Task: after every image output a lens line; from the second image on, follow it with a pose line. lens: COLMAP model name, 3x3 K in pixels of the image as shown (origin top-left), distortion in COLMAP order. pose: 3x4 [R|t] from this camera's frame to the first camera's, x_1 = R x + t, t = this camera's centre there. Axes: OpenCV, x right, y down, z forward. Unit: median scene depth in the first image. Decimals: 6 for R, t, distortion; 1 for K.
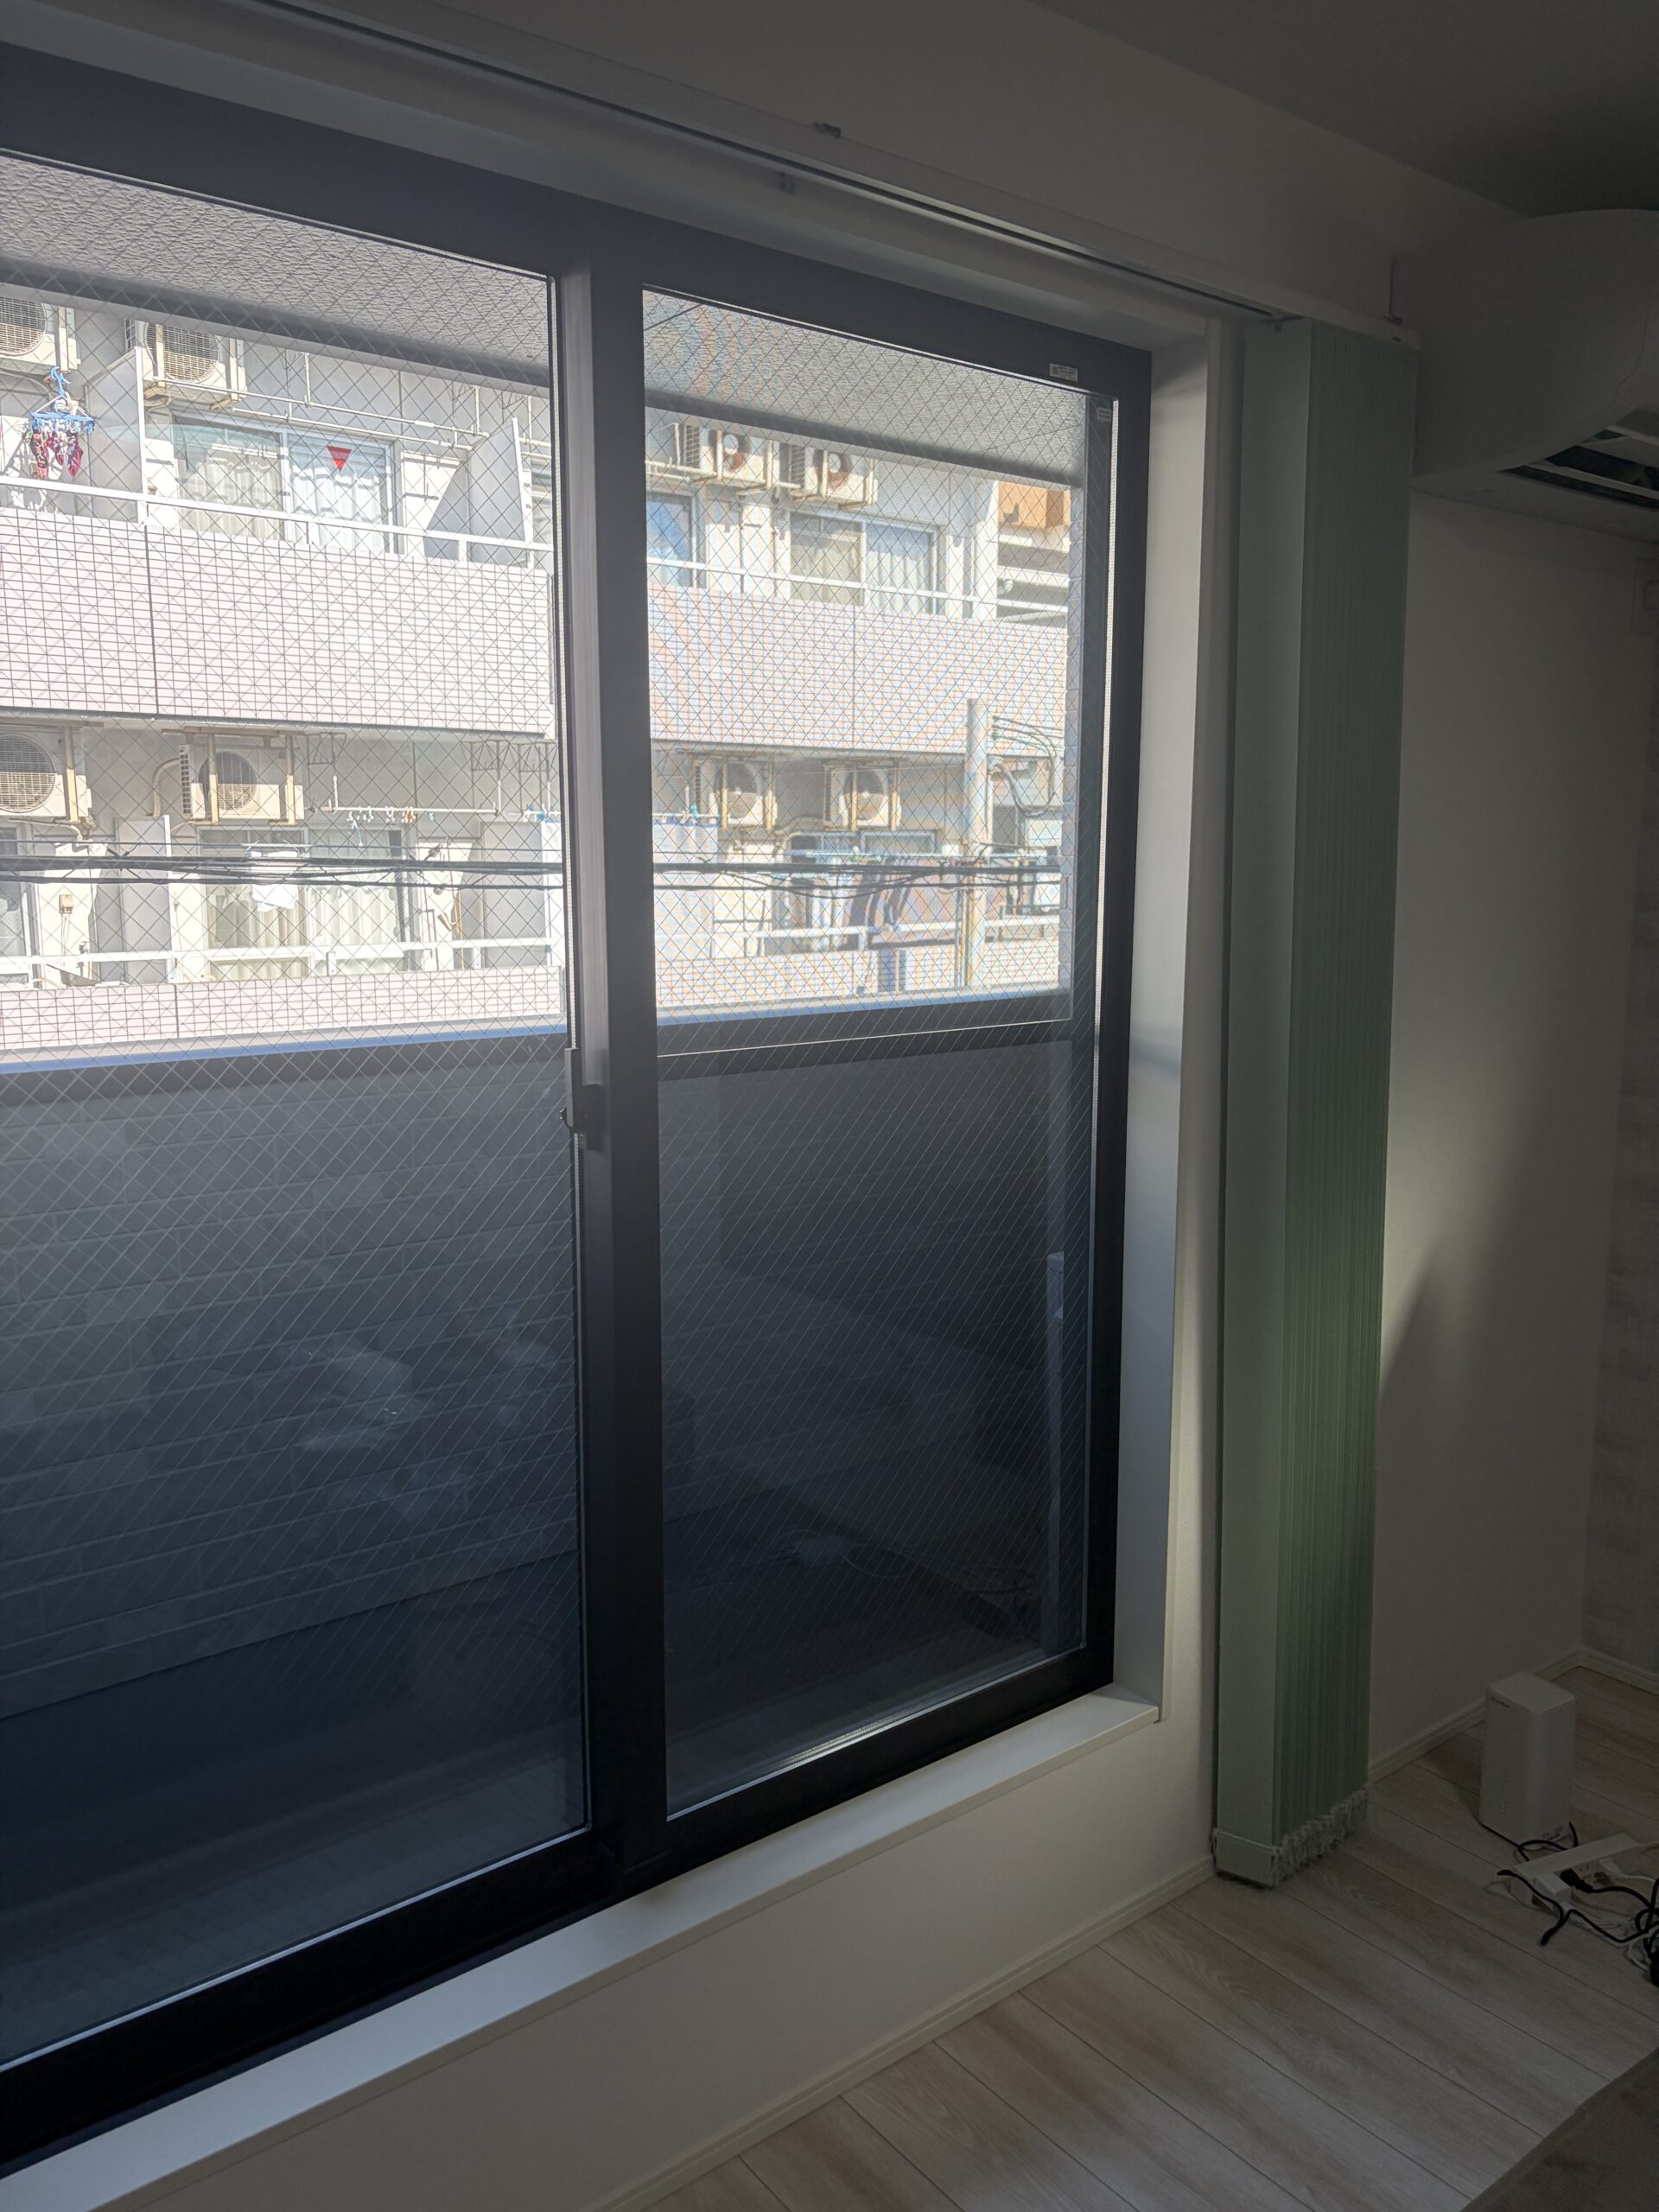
lens RADIAL K [[1696.1, 0, 833.2], [0, 1696.1, 1114.7], [0, 0, 1]] dist [0.009060, -0.000112]
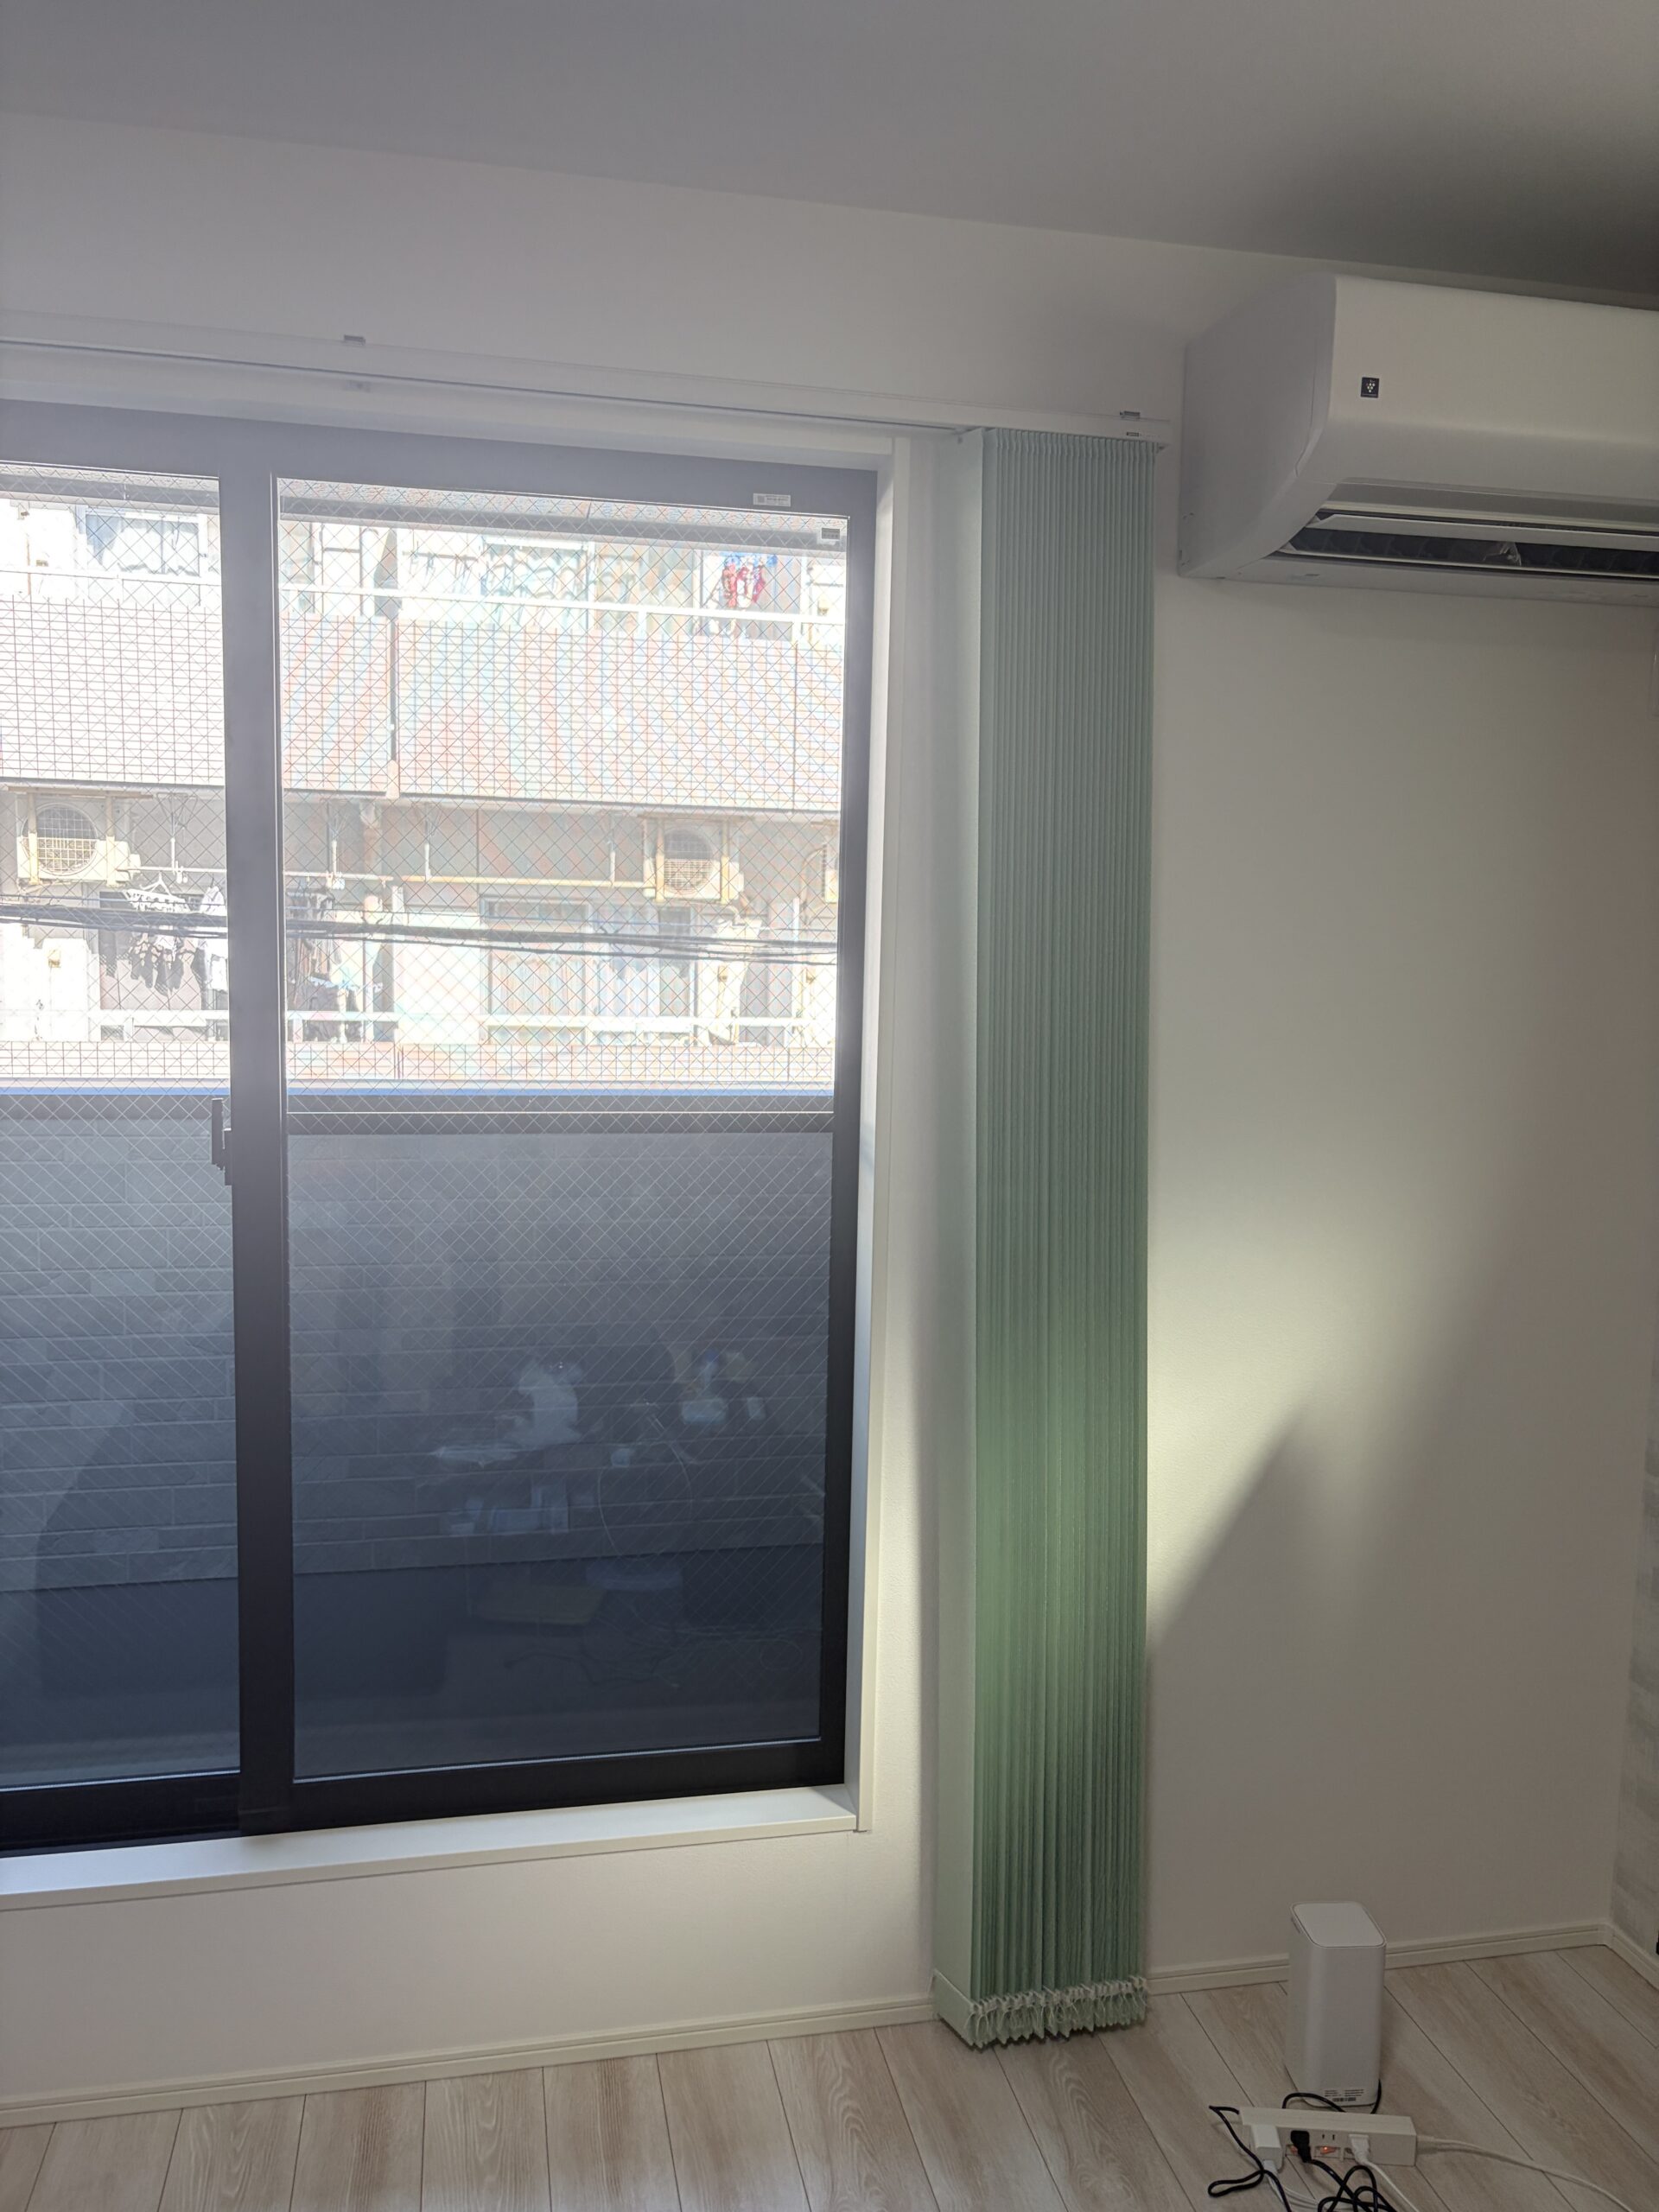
lens RADIAL K [[1692.2, 0, 826.7], [0, 1692.2, 1111.7], [0, 0, 1]] dist [-0.004654, -0.008169]
pose [[0.893536, 0.071926, -0.443192, 0.573467], [-0.094167, 0.995153, -0.028349, -0.029119], [0.439005, 0.067065, 0.895978, 0.087723]]
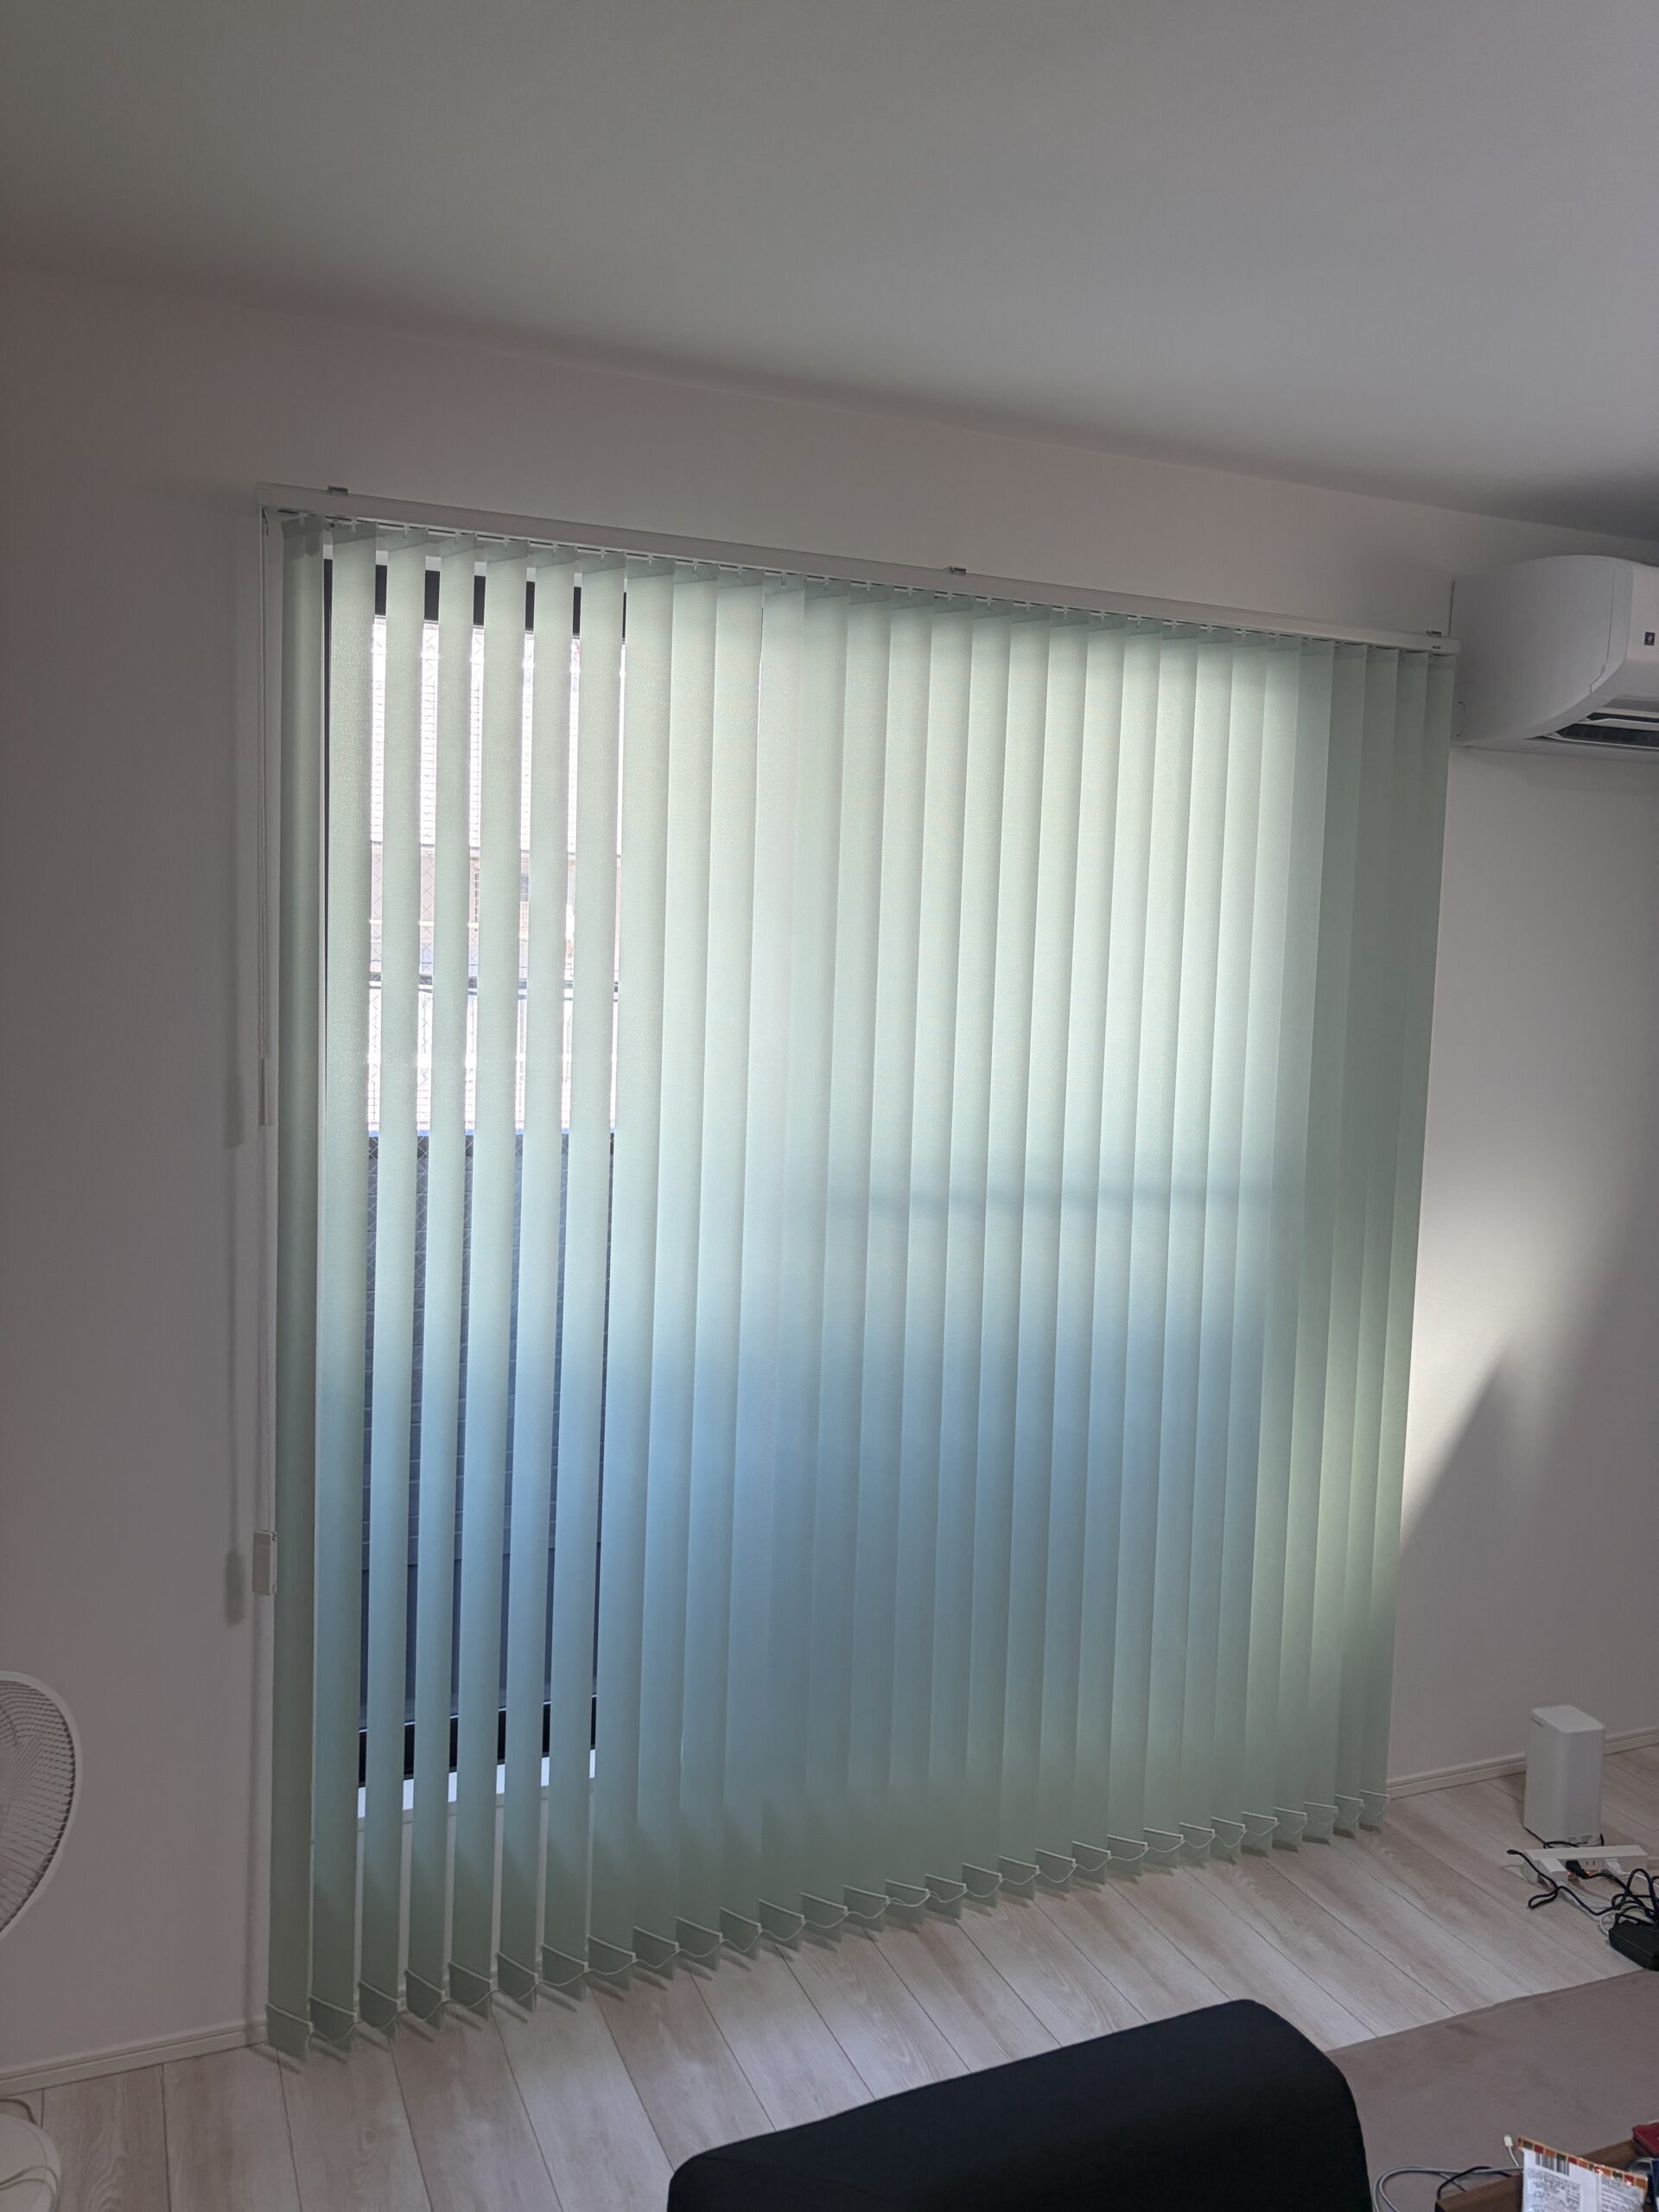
lens RADIAL K [[1671.0, 0, 832.6], [0, 1671.0, 1110.6], [0, 0, 1]] dist [0.014014, -0.006284]
pose [[0.961514, 0.048158, -0.270503, 0.227156], [-0.068657, 0.995399, -0.066834, 0.028517], [0.266040, 0.082834, 0.960396, -0.340507]]
